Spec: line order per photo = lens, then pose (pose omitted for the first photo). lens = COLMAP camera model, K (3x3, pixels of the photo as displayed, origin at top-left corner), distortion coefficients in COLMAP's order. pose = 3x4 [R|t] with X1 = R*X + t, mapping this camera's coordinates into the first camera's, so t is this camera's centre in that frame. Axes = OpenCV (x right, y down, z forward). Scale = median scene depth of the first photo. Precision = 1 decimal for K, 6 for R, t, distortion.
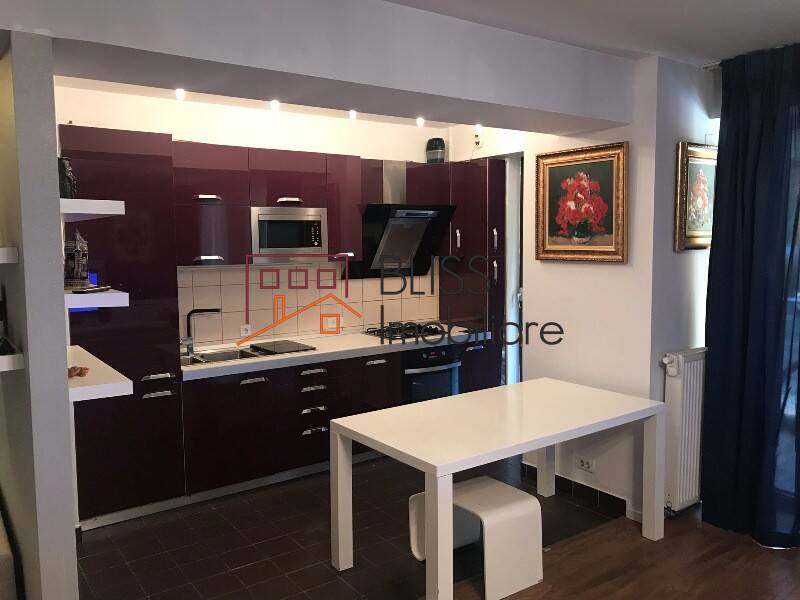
lens RADIAL K [[656.8, 0, 400.0], [0, 656.8, 300.0], [0, 0, 1]] dist [0.128328, -0.273157]
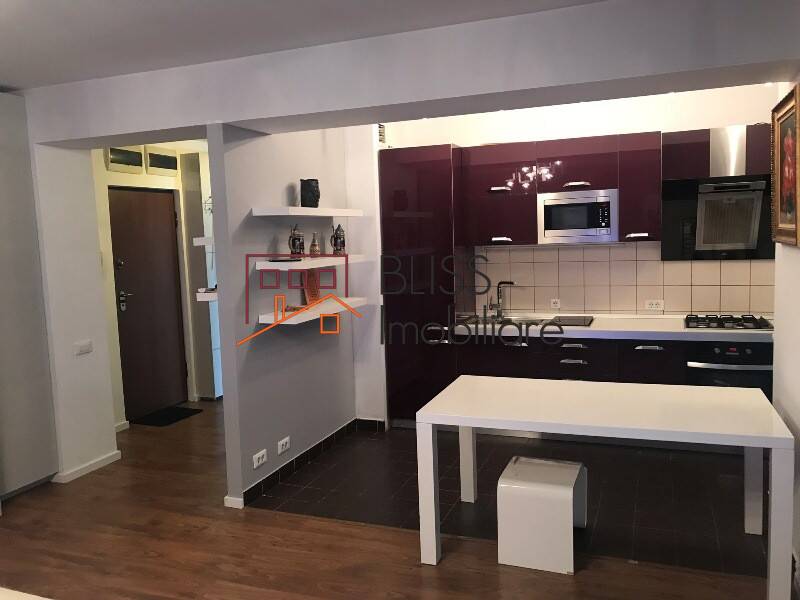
lens RADIAL K [[656.8, 0, 400.0], [0, 656.8, 300.0], [0, 0, 1]] dist [0.128328, -0.273157]
pose [[0.540751, 0.080905, -0.837283, 0.577680], [-0.045701, 0.996719, 0.066796, -0.022920], [0.839941, 0.002145, 0.542674, 0.173180]]
